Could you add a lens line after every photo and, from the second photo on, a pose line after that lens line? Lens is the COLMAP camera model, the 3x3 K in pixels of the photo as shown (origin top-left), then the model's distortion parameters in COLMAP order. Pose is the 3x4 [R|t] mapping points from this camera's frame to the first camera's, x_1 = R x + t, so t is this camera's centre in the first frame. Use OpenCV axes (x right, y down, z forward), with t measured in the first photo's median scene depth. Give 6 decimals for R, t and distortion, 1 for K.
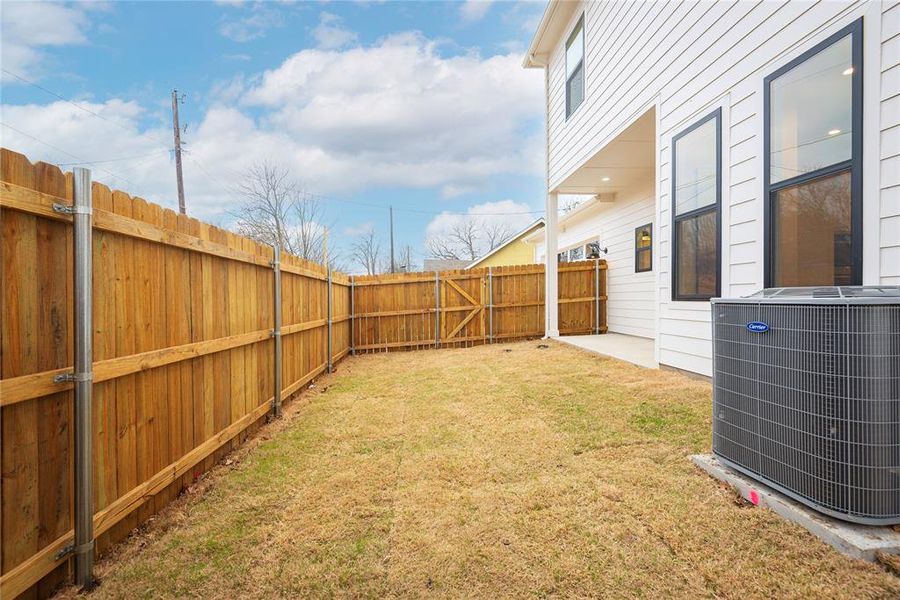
lens RADIAL K [[408.1, 0, 450.0], [0, 408.1, 300.3], [0, 0, 1]] dist [0.001153, -0.000415]
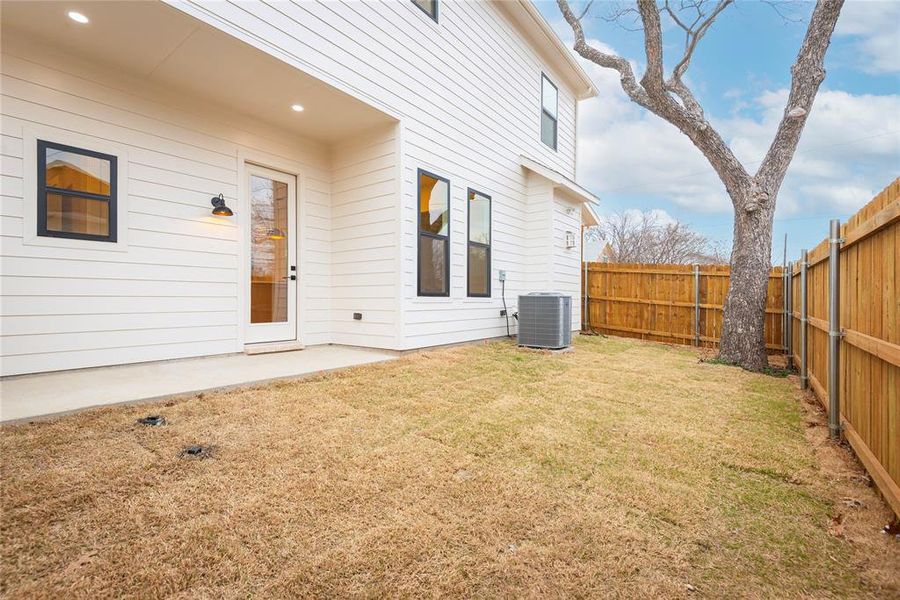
lens RADIAL K [[408.1, 0, 450.1], [0, 408.1, 299.6], [0, 0, 1]] dist [0.001153, -0.000415]
pose [[-0.754631, 0.001558, 0.656147, -0.374927], [0.003983, 0.999990, 0.002206, 0.009162], [-0.656137, 0.004279, -0.754630, 1.933874]]
